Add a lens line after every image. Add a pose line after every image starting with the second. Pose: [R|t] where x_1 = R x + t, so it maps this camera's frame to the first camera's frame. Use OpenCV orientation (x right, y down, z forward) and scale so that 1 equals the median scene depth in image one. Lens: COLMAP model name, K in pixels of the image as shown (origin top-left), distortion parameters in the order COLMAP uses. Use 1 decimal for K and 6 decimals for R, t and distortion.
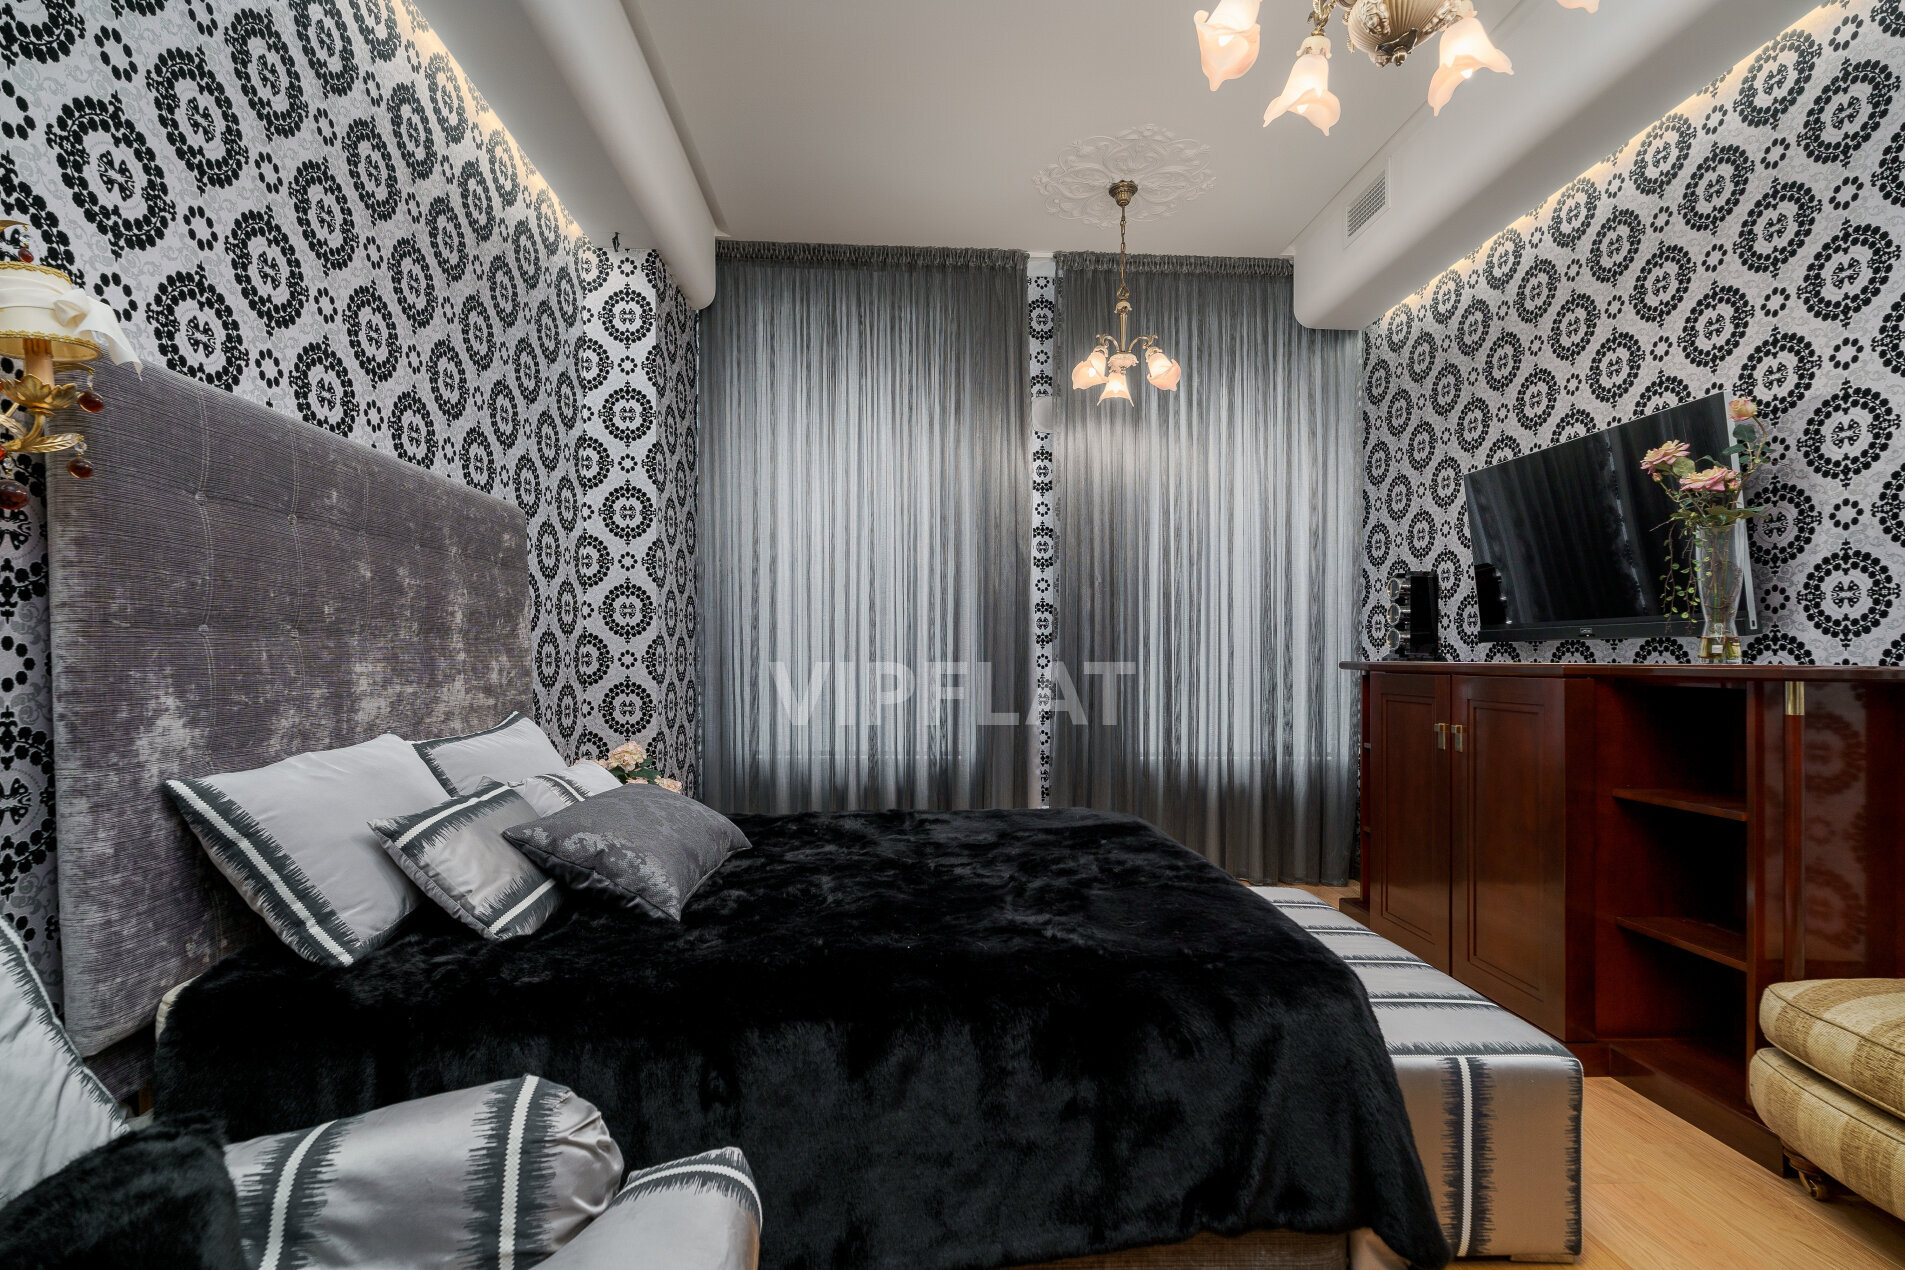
lens RADIAL K [[853.8, 0, 949.3], [0, 853.8, 652.2], [0, 0, 1]] dist [0.006657, -0.001256]
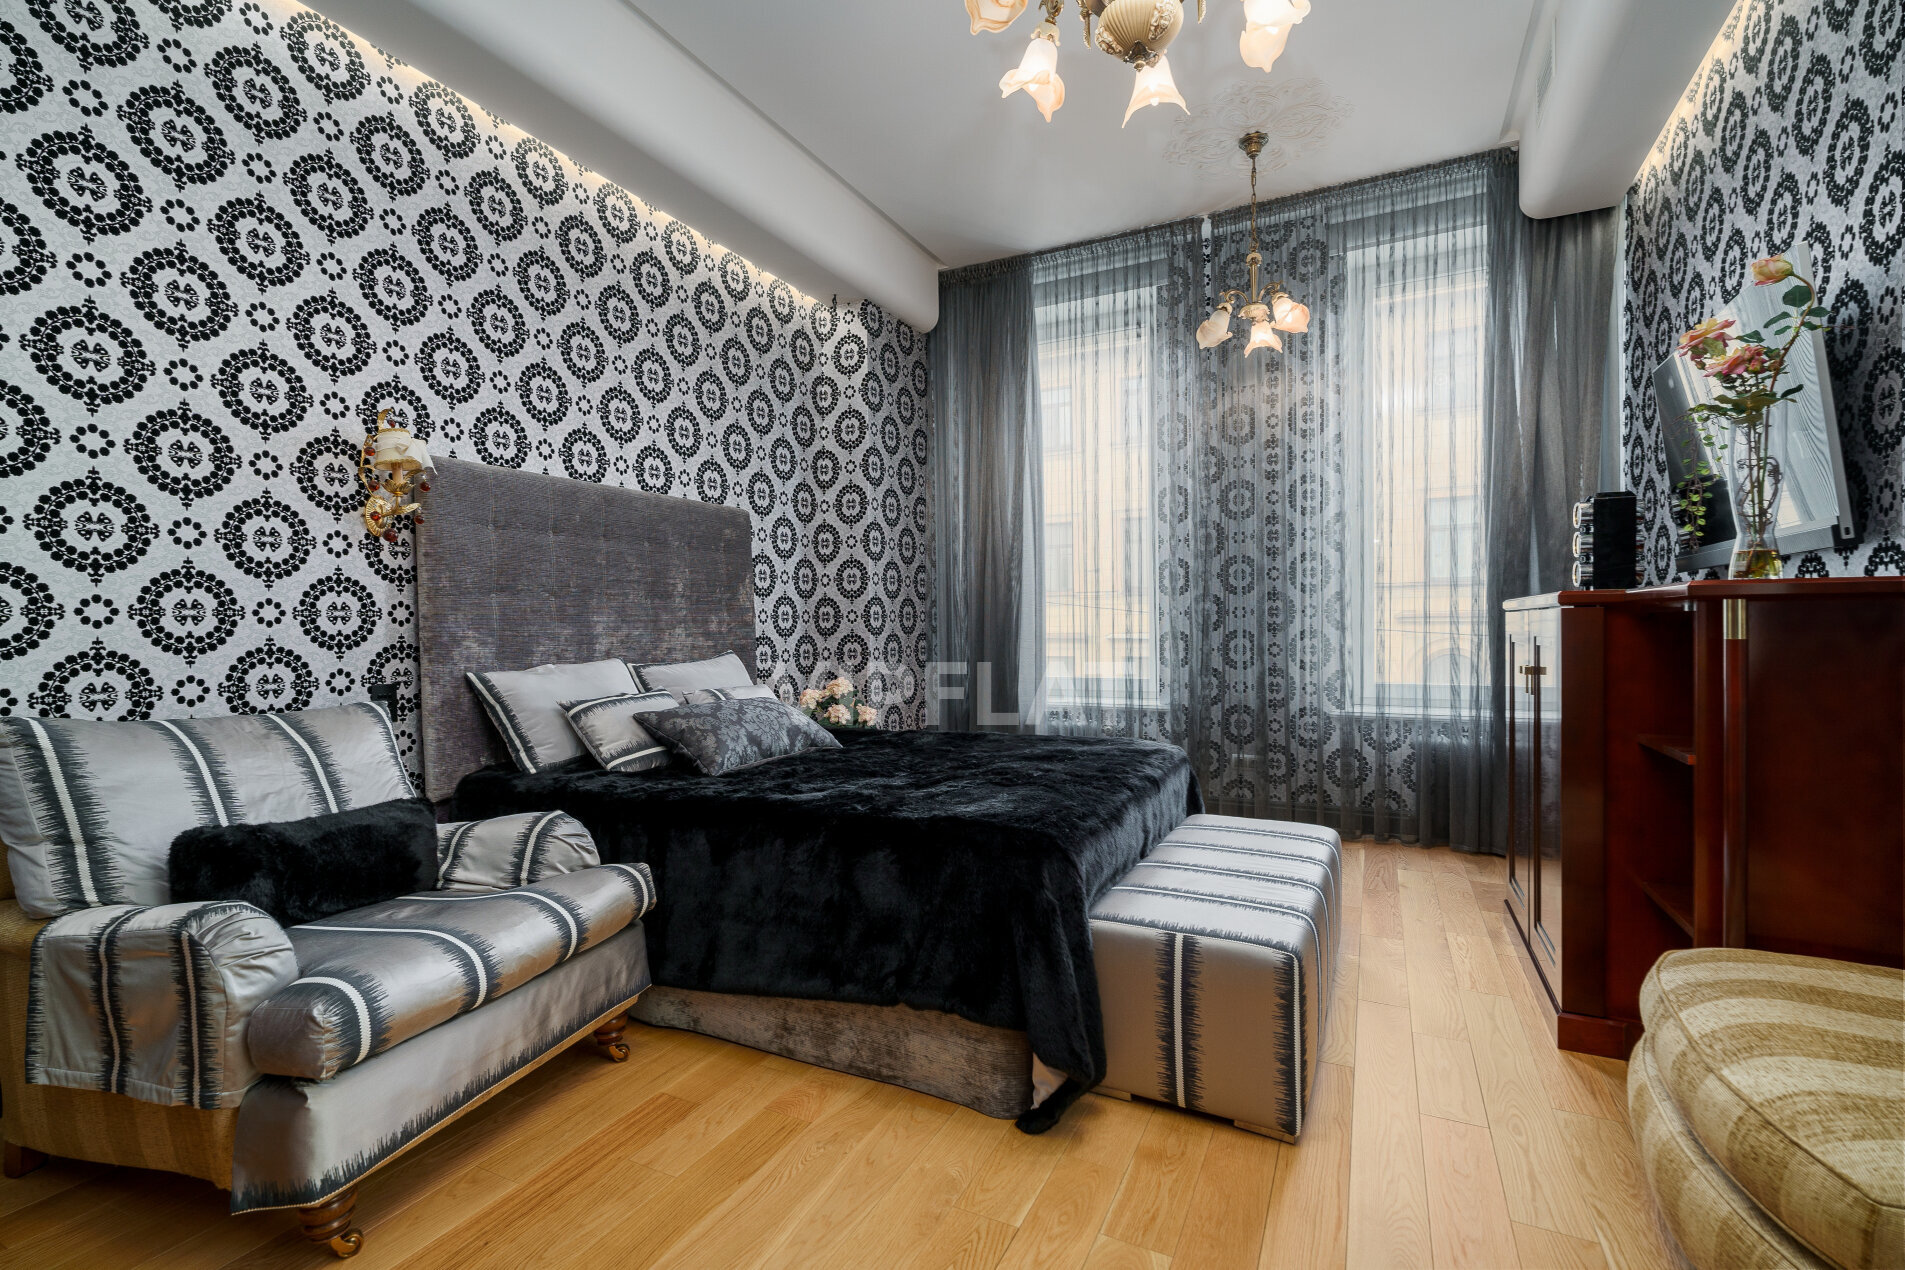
lens RADIAL K [[853.8, 0, 957.9], [0, 853.8, 627.6], [0, 0, 1]] dist [0.006657, -0.001256]
pose [[0.868446, -0.016172, -0.495520, 0.863828], [0.020633, 0.999781, 0.003532, 0.050922], [0.495354, -0.013291, 0.868589, -0.124911]]
